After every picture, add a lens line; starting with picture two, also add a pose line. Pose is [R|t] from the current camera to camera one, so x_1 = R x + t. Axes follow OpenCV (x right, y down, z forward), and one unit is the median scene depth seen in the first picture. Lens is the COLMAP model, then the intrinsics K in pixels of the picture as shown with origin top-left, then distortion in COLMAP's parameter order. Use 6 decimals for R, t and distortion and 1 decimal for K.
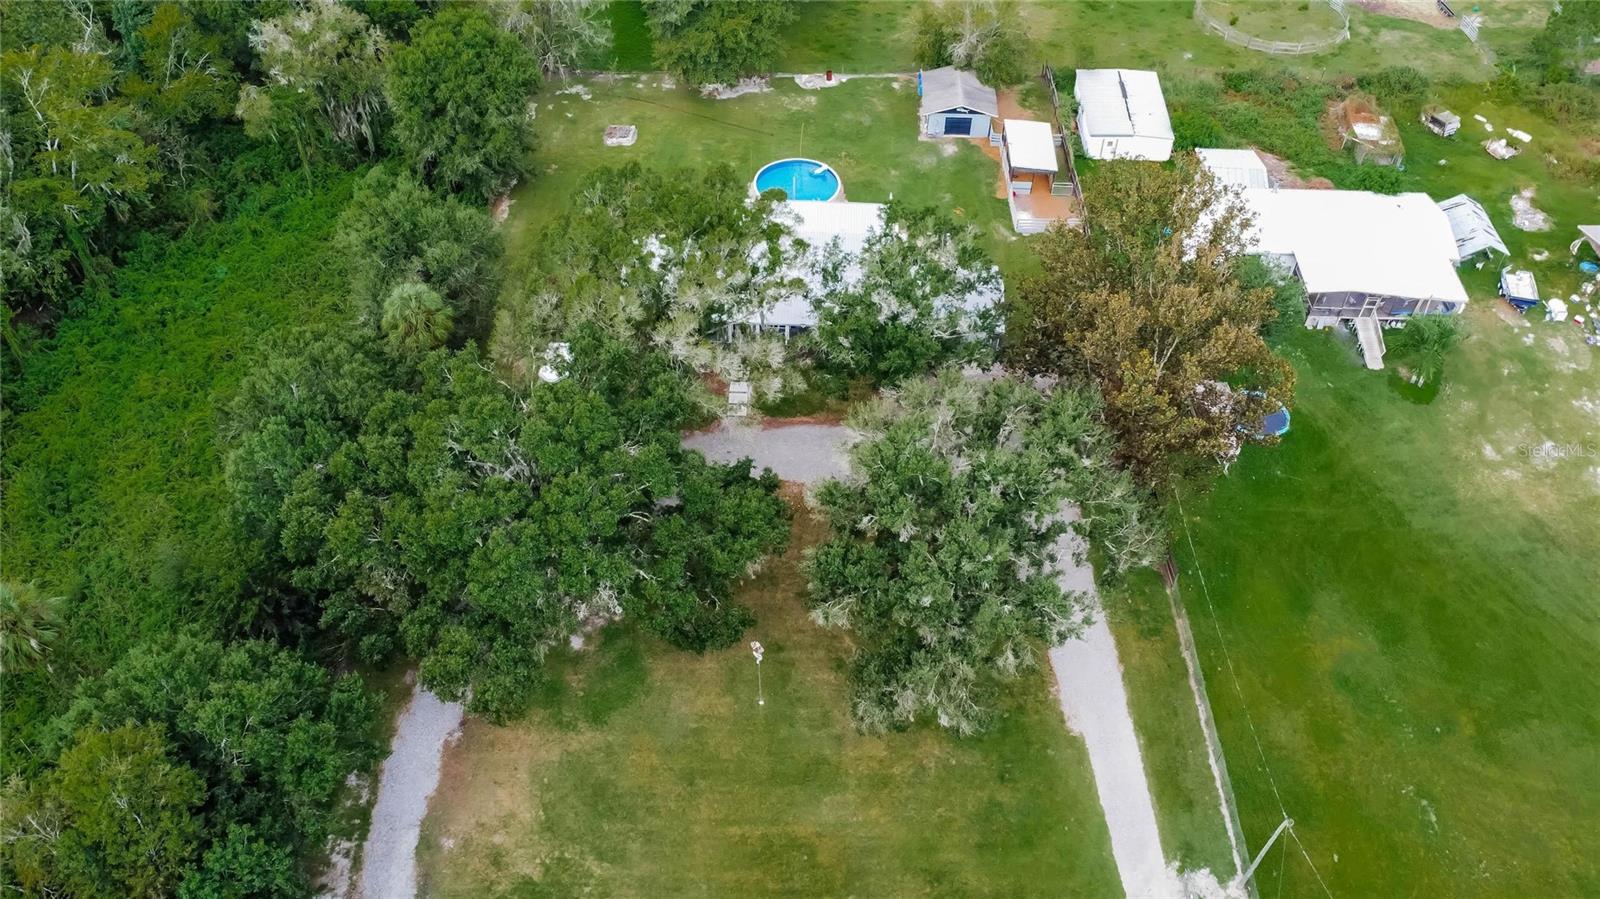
lens RADIAL K [[1189.0, 0, 800.0], [0, 1189.0, 449.5], [0, 0, 1]] dist [0.009110, -0.009084]
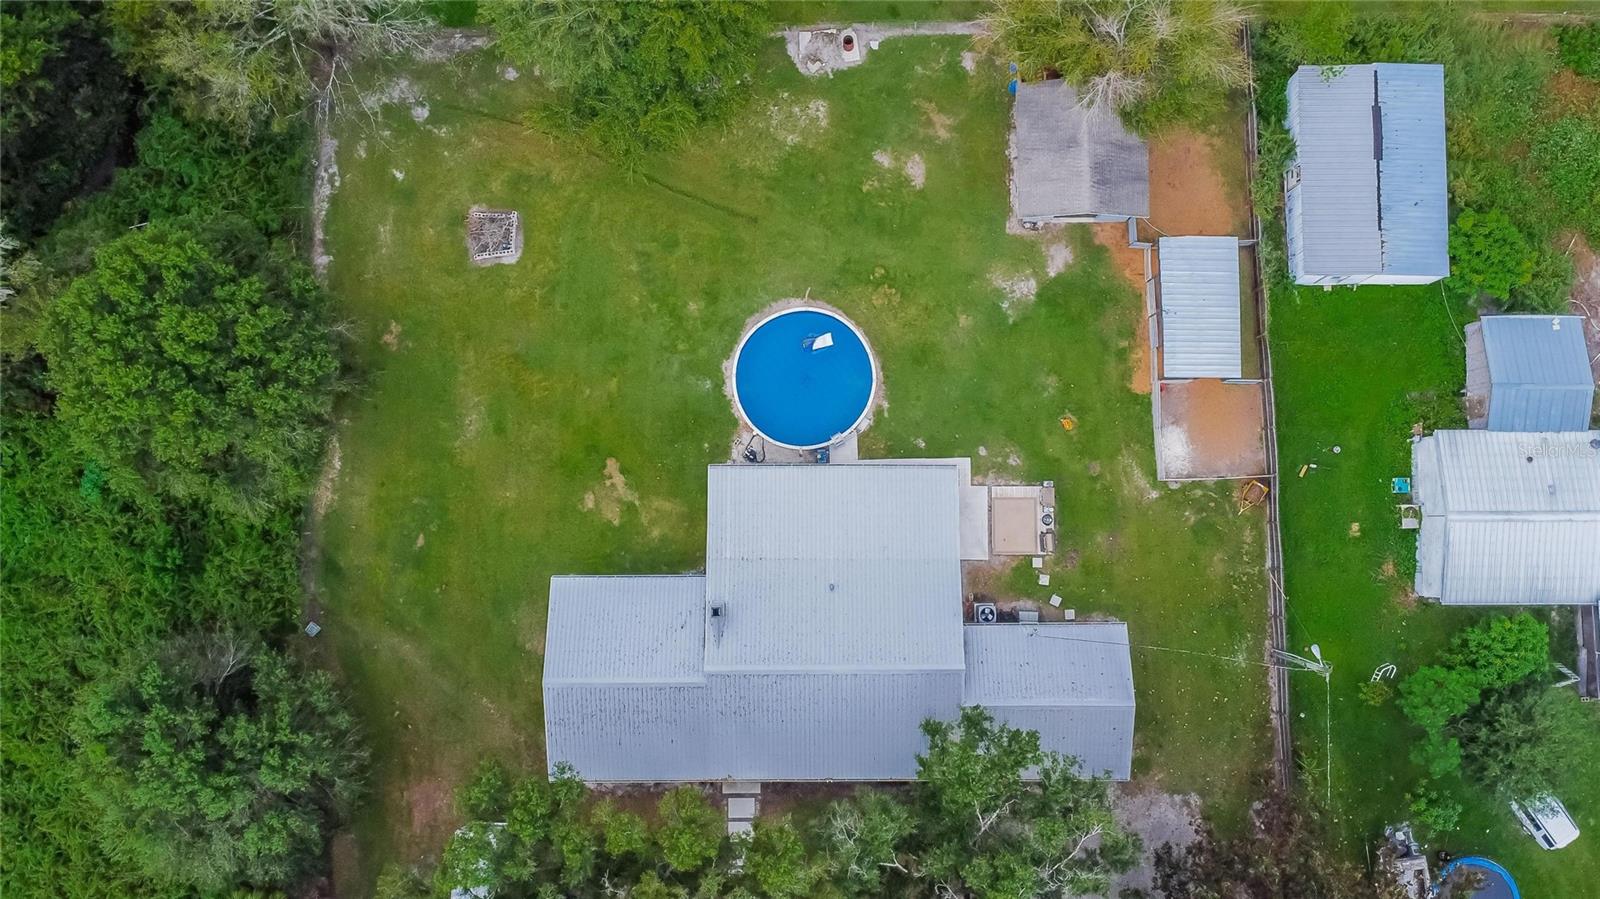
lens RADIAL K [[1285.8, 0, 800.0], [0, 1285.8, 449.5], [0, 0, 1]] dist [0.004301, -0.000195]
pose [[0.999211, -0.039532, -0.003898, -0.003569], [0.033878, 0.796794, 0.603301, -0.584820], [-0.020744, -0.602957, 0.797504, 0.453908]]
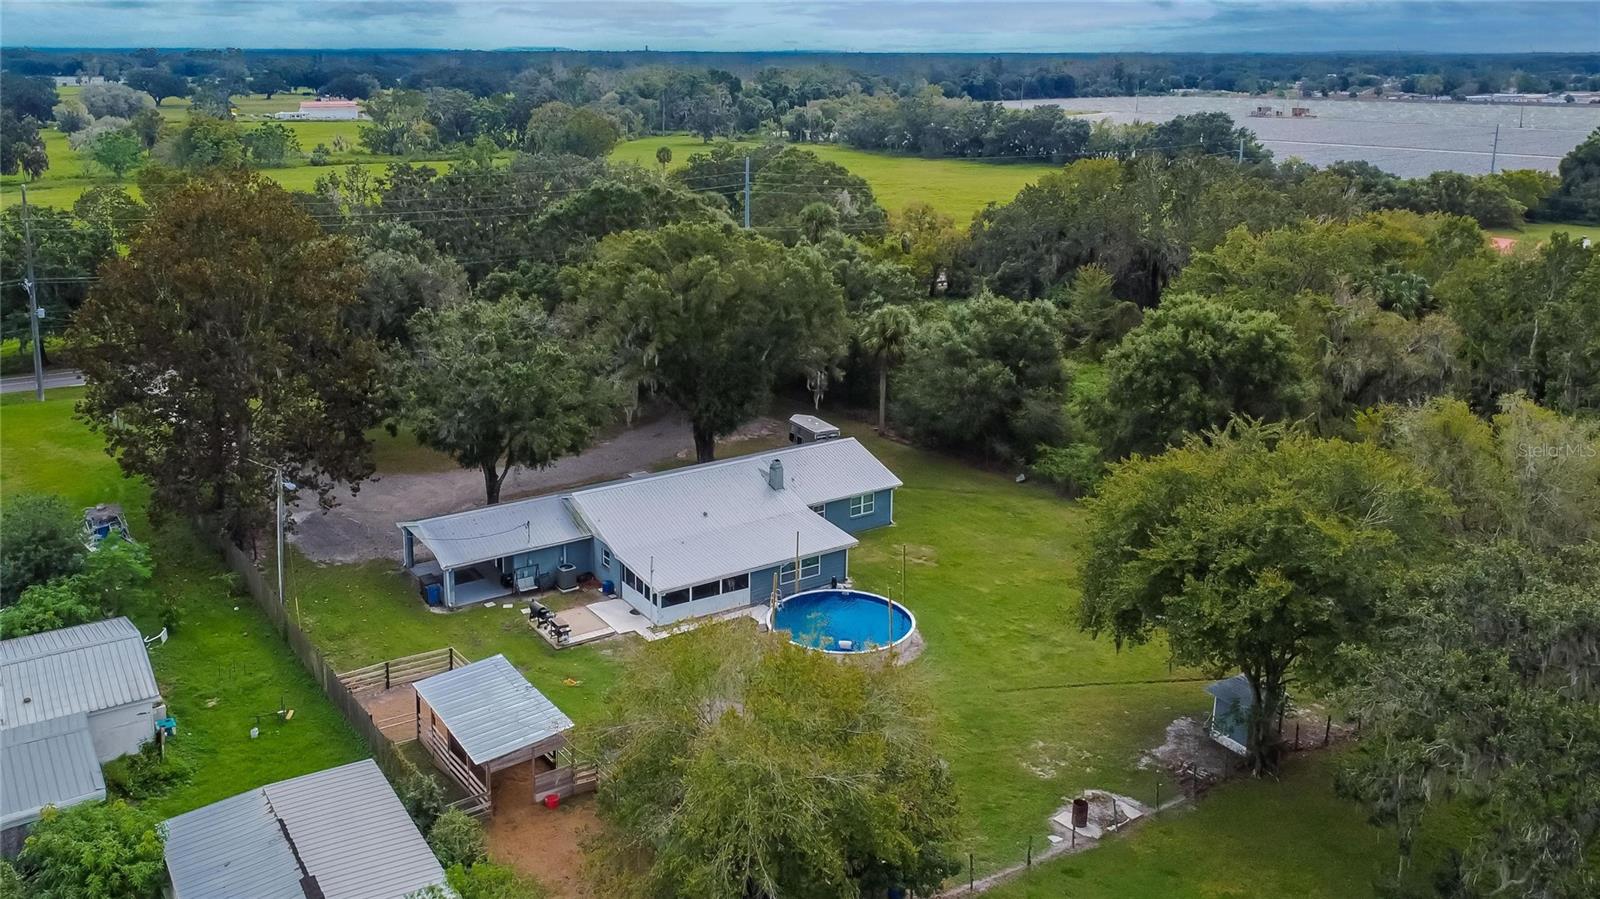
lens RADIAL K [[1261.3, 0, 763.5], [0, 1261.3, 448.4], [0, 0, 1]] dist [-0.029703, -0.000529]
pose [[-0.807389, 0.155861, -0.569061, 0.366764], [-0.452133, 0.456221, 0.766445, -0.718864], [0.379076, 0.876111, -0.297878, 1.090173]]
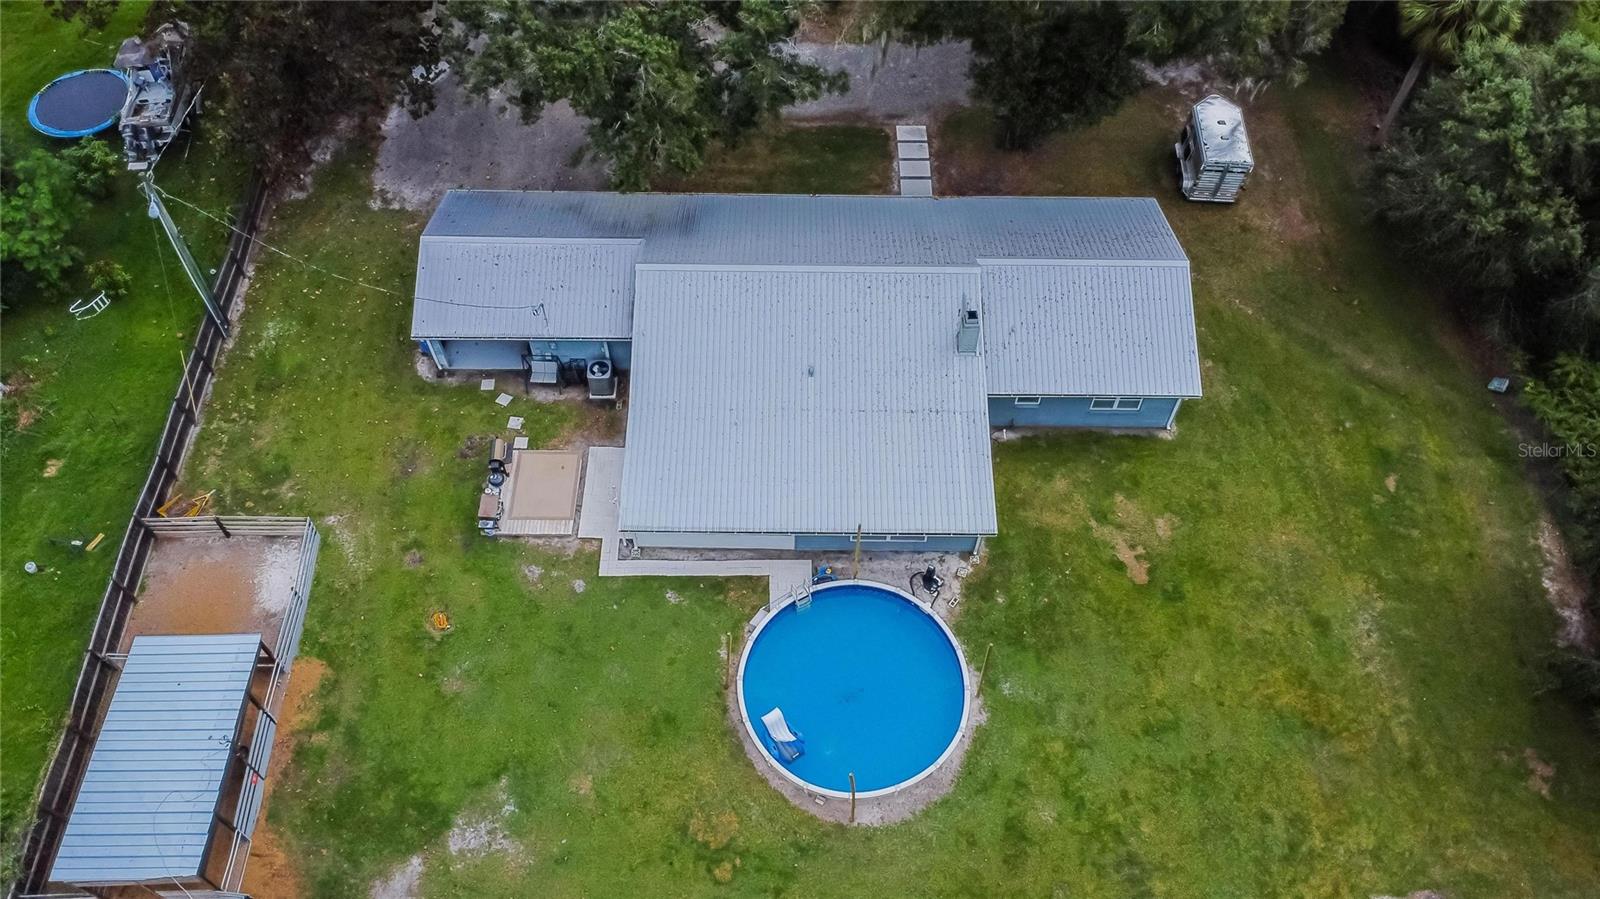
lens RADIAL K [[1189.0, 0, 800.0], [0, 1189.0, 449.5], [0, 0, 1]] dist [0.009110, -0.009084]
pose [[-0.999079, 0.013846, -0.040618, 0.028417], [-0.042729, -0.233561, 0.971403, -0.564133], [0.003963, 0.972244, 0.233938, 0.835981]]
